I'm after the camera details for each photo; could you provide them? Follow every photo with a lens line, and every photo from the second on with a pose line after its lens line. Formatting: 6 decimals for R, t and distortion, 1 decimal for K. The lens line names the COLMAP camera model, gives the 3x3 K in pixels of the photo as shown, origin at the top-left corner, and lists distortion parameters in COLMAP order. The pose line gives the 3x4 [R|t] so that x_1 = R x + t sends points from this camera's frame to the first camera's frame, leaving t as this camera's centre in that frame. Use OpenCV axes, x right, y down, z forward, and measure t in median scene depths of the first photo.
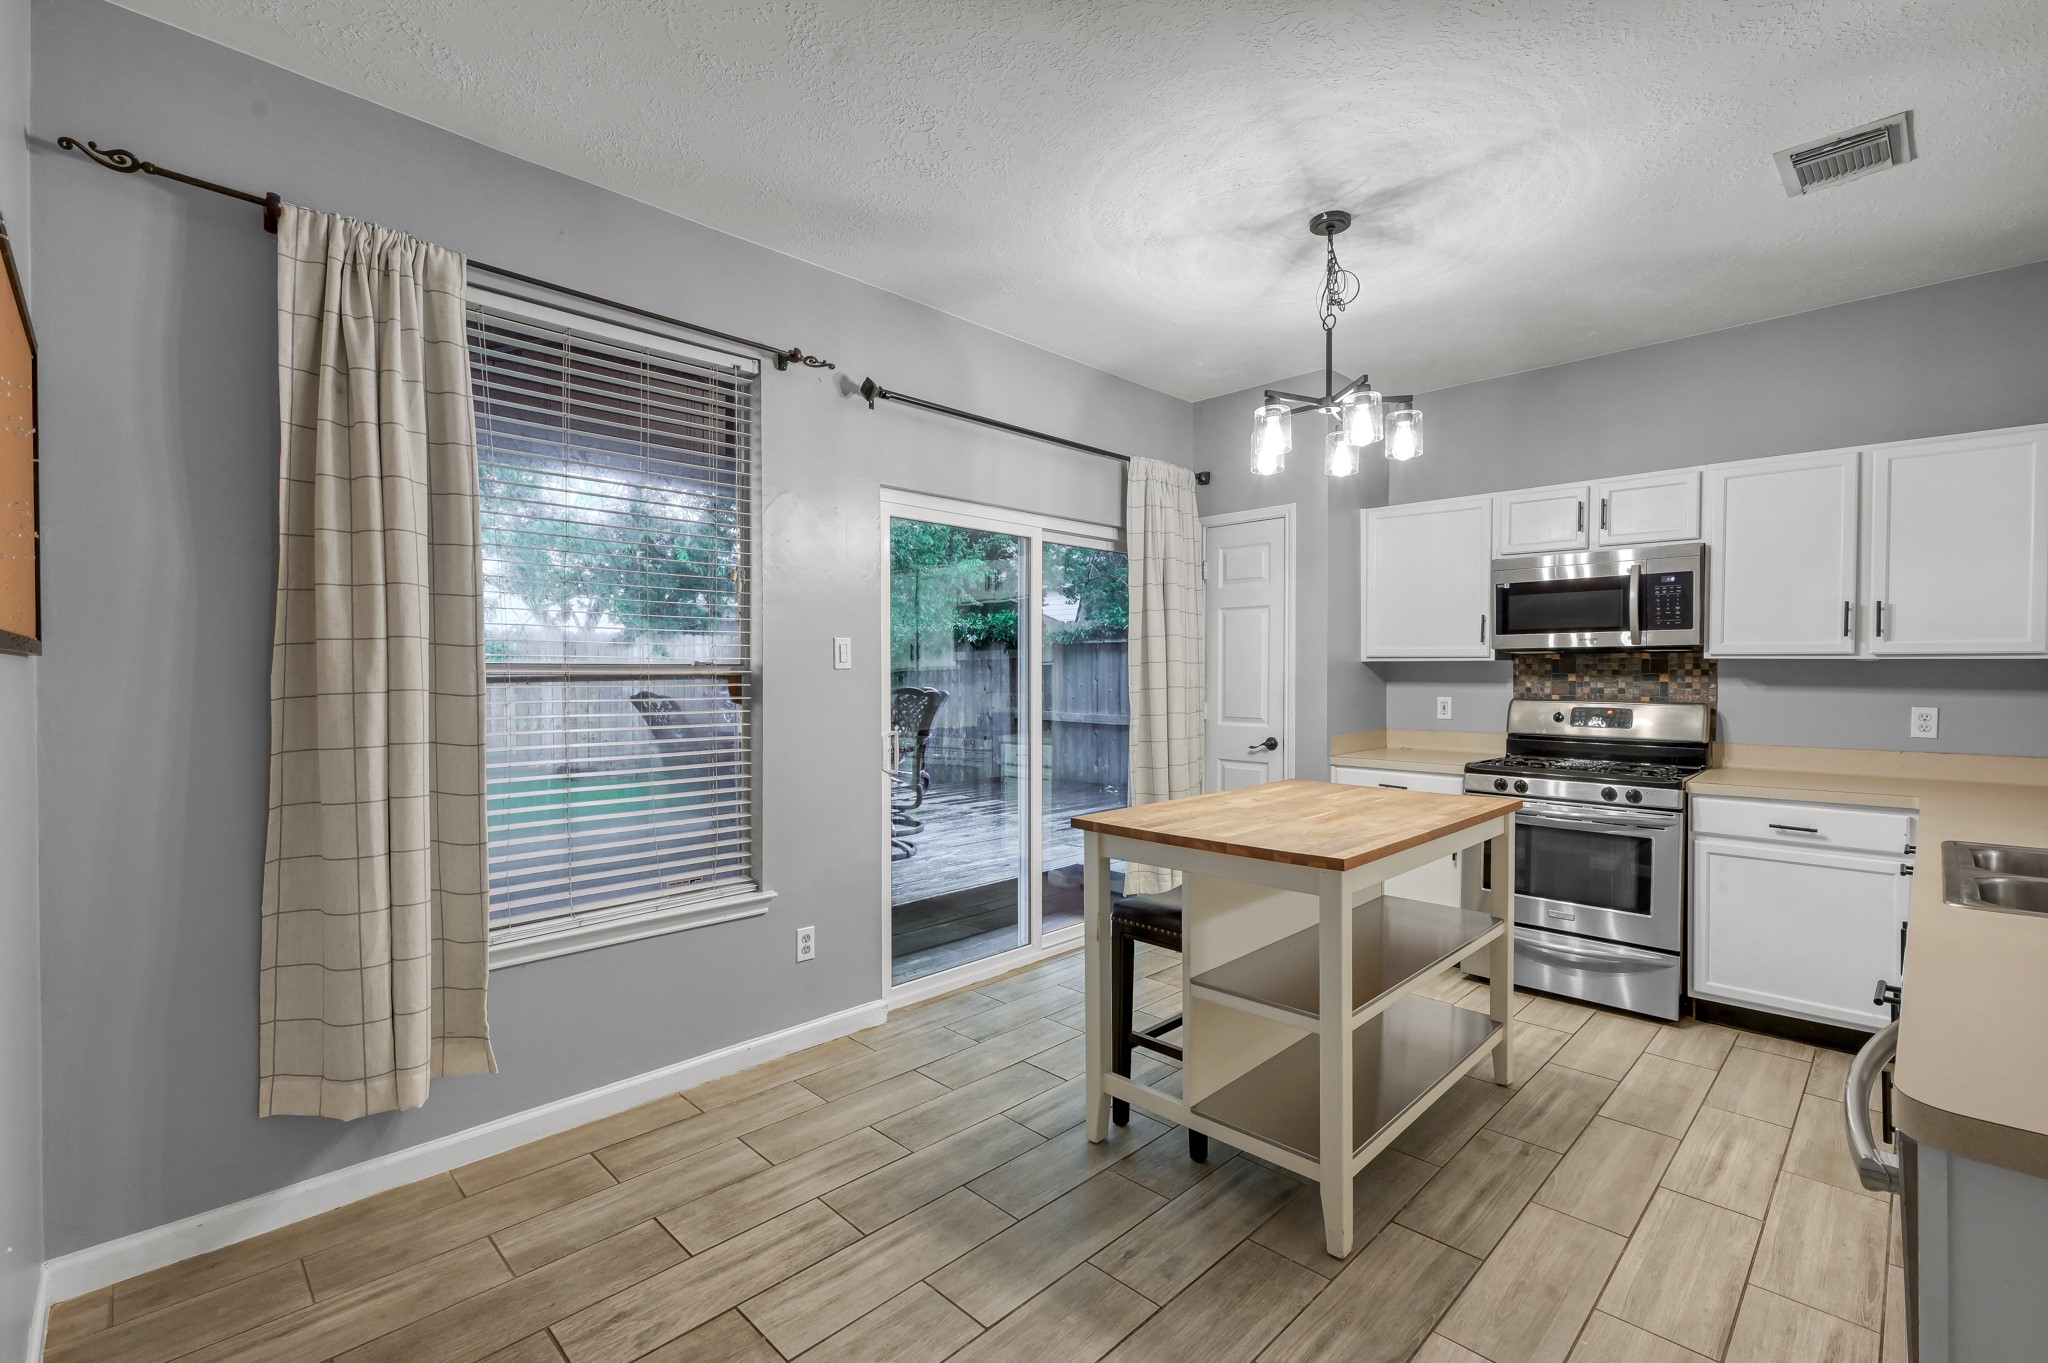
lens RADIAL K [[903.1, 0, 1024.0], [0, 903.1, 681.5], [0, 0, 1]] dist [0.000569, 0.000038]
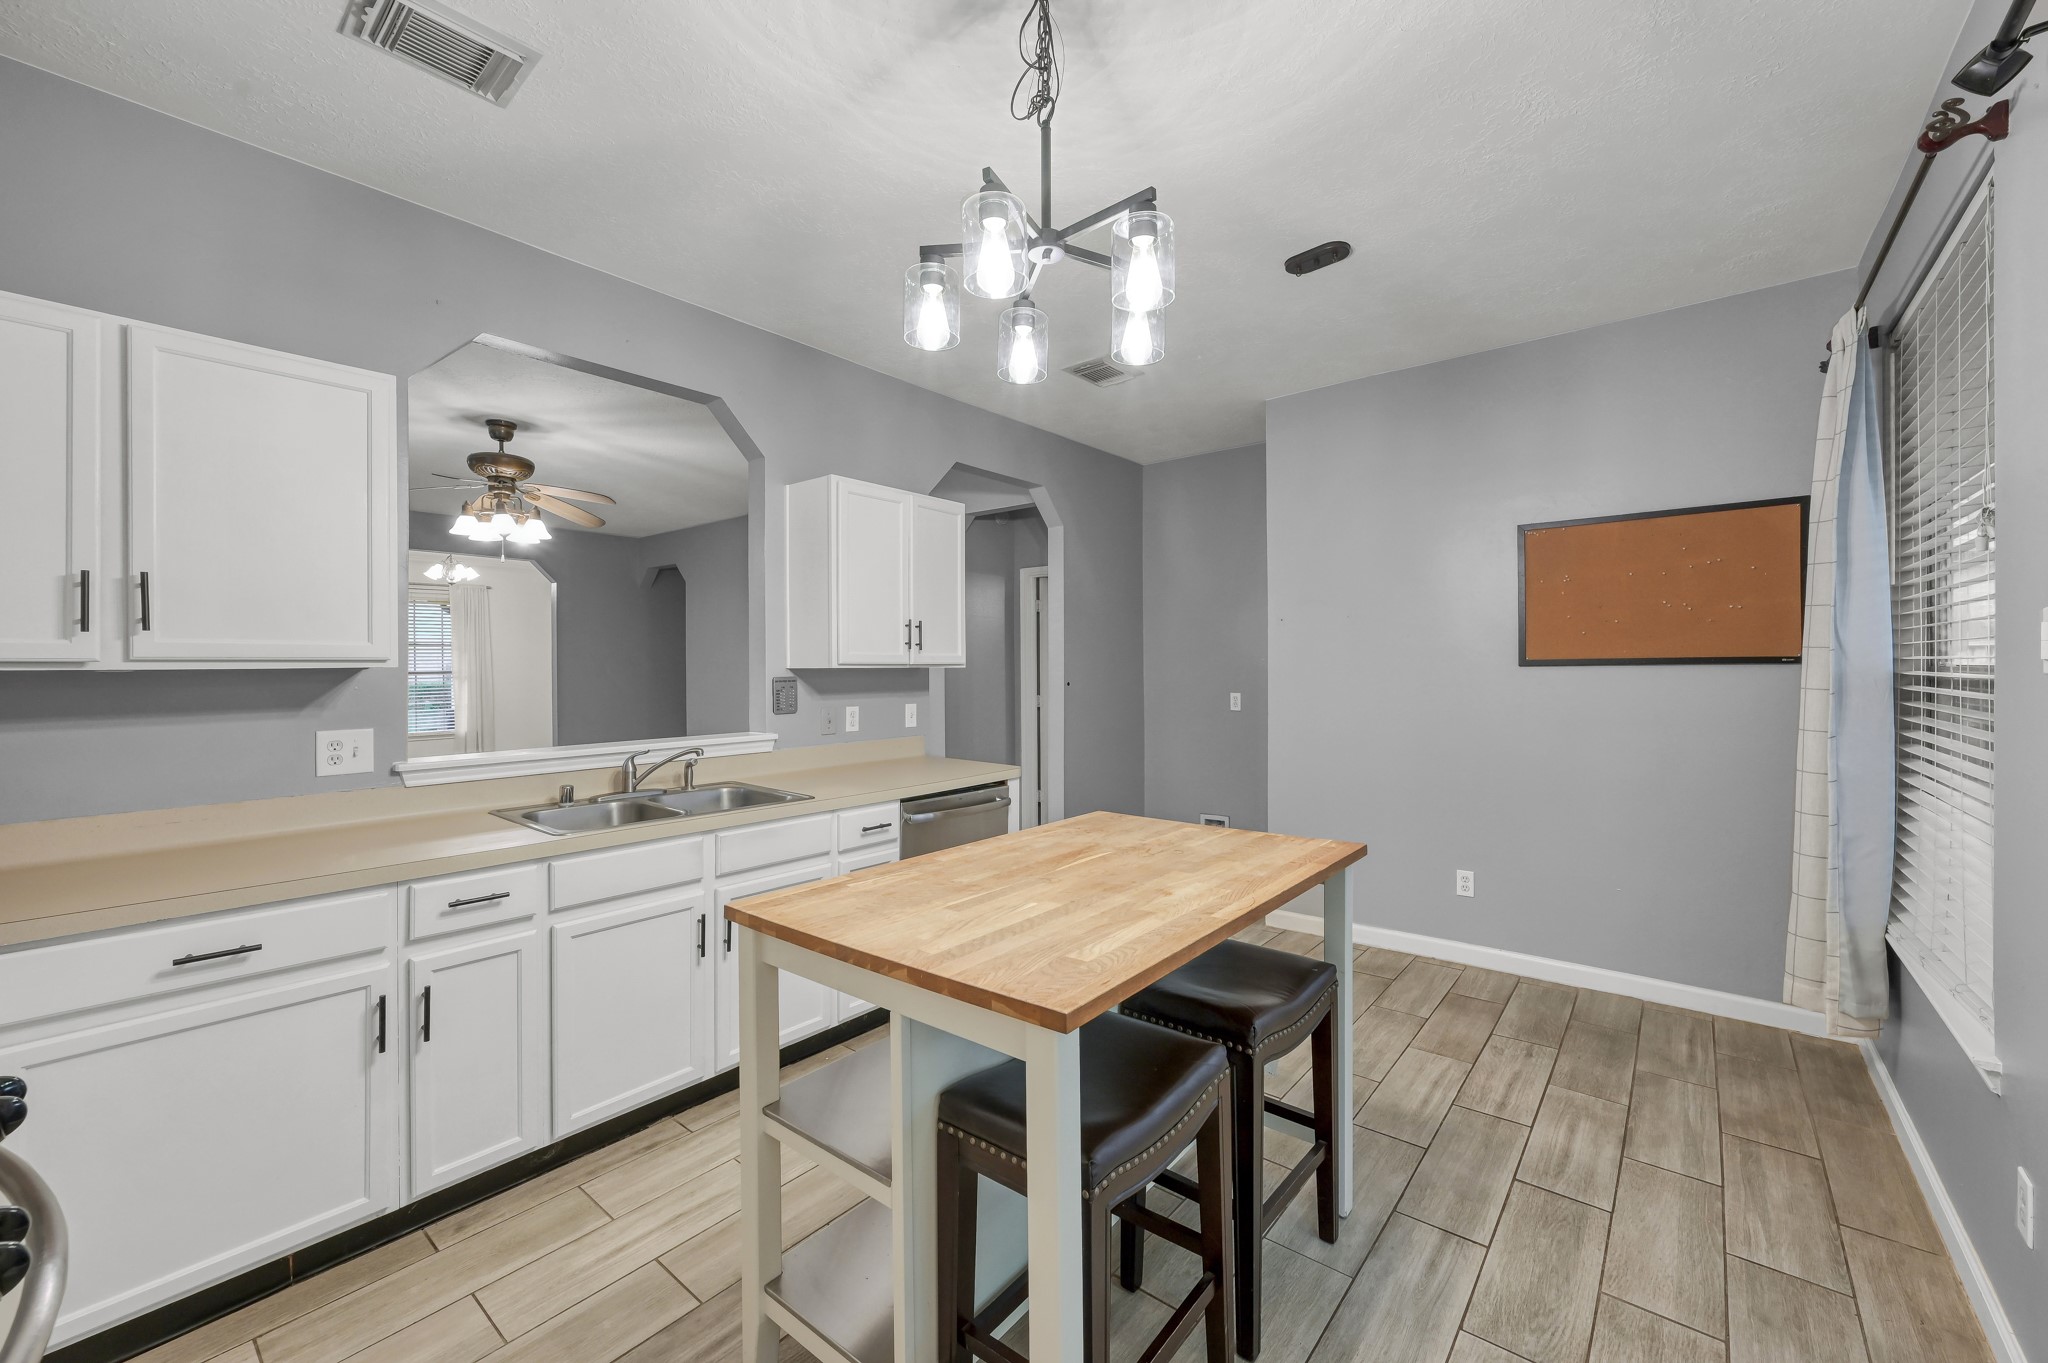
lens RADIAL K [[817.4, 0, 1025.3], [0, 817.4, 672.2], [0, 0, 1]] dist [-0.001671, -0.000068]
pose [[-0.995444, 0.008884, -0.094931, 0.486634], [0.008004, 0.999921, 0.009650, -0.029266], [0.095009, 0.008846, -0.995437, 1.866031]]
